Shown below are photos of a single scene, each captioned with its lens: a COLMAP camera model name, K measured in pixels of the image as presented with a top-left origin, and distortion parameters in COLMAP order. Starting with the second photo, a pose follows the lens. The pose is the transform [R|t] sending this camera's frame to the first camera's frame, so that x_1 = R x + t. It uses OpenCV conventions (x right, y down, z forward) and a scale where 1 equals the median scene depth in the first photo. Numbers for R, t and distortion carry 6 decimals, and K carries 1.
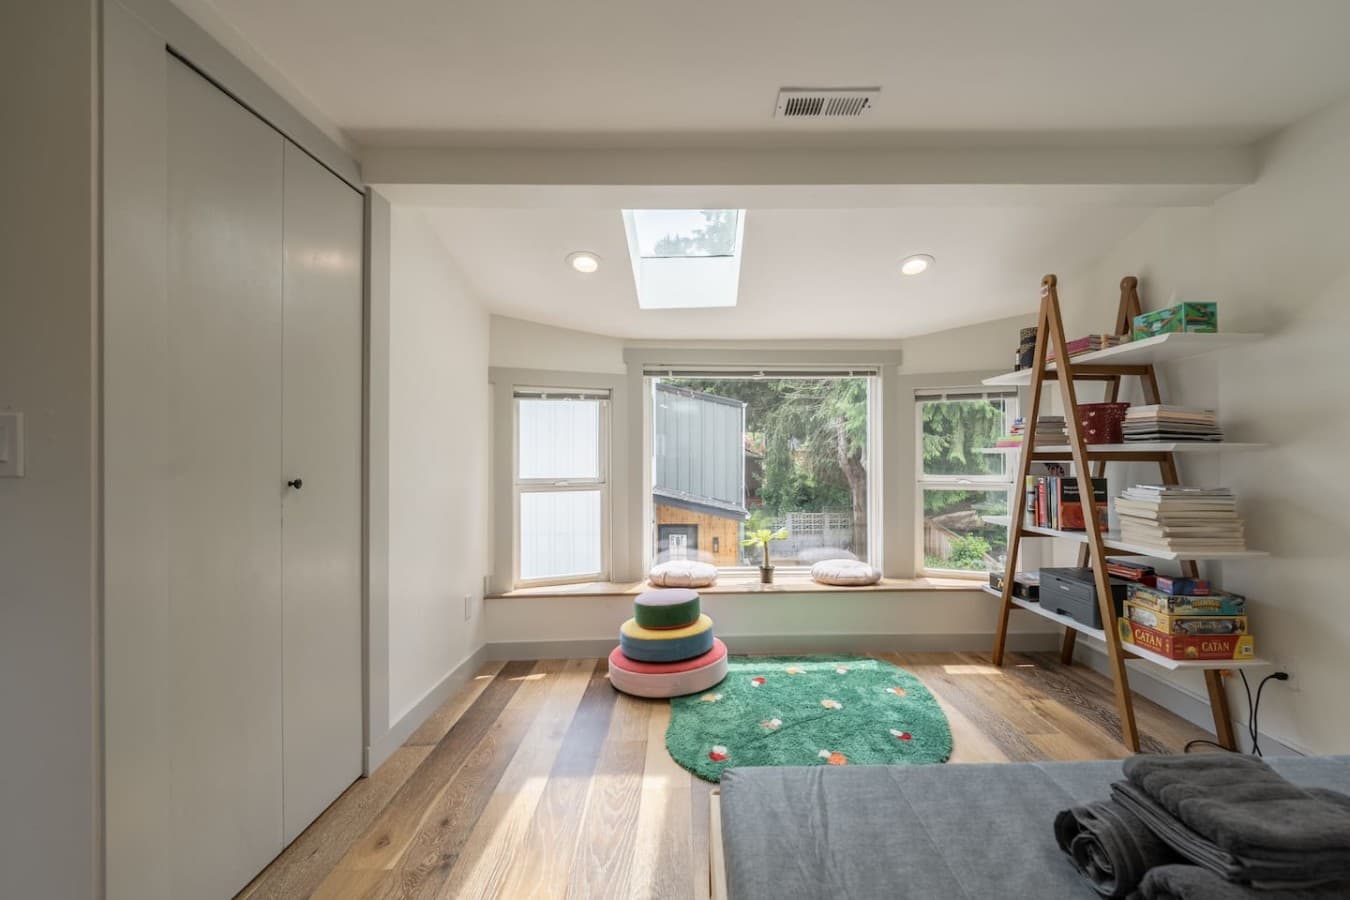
lens RADIAL K [[558.0, 0, 692.7], [0, 558.0, 445.4], [0, 0, 1]] dist [-0.000363, -0.000231]
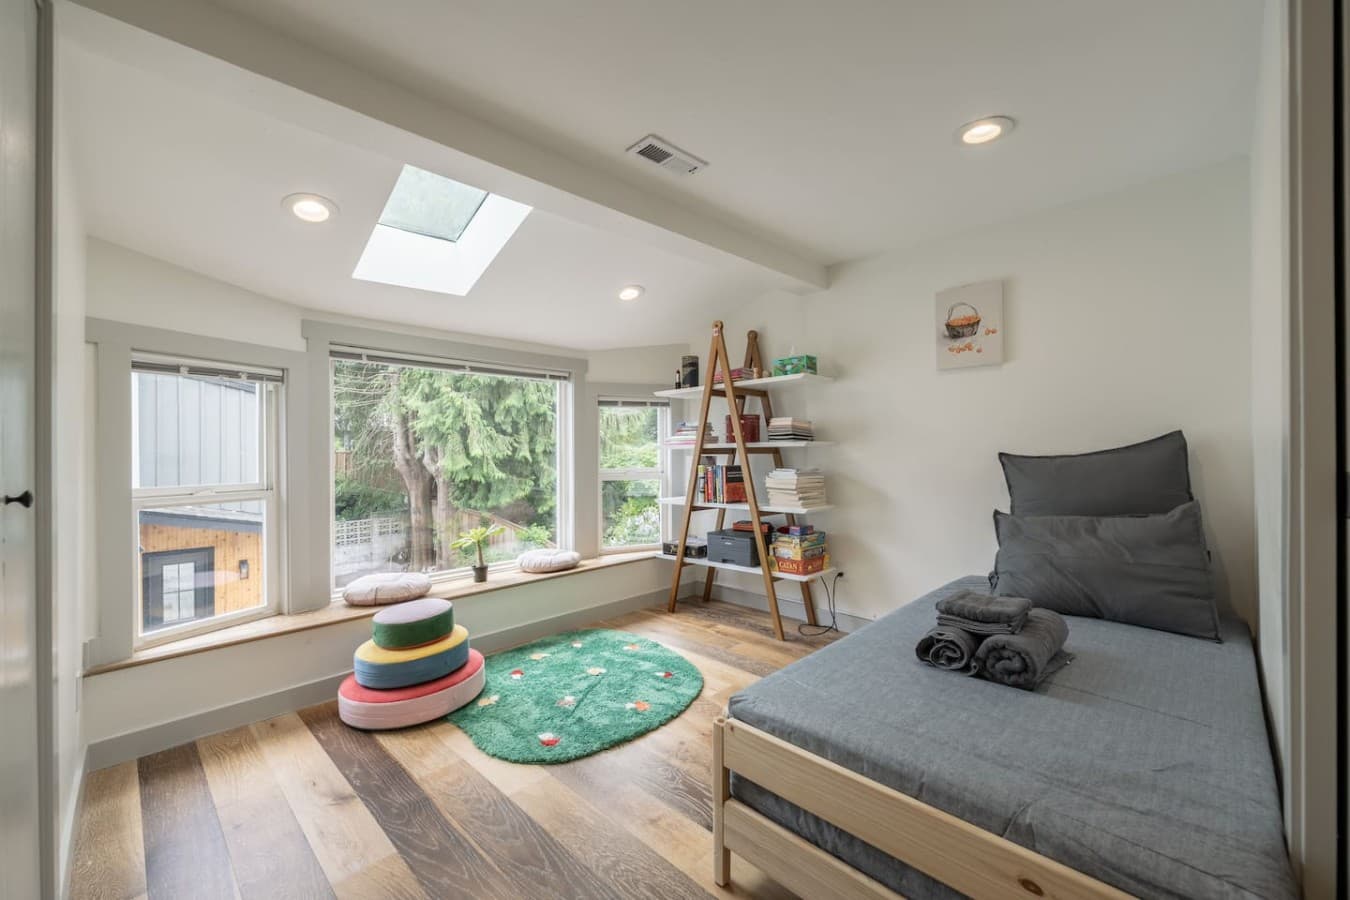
lens RADIAL K [[551.6, 0, 666.5], [0, 551.6, 448.2], [0, 0, 1]] dist [0.000381, 0.000002]
pose [[0.721470, -0.000191, 0.692446, -0.403667], [-0.002648, 0.999992, 0.003035, 0.008857], [-0.692441, -0.004024, 0.721463, 0.094157]]
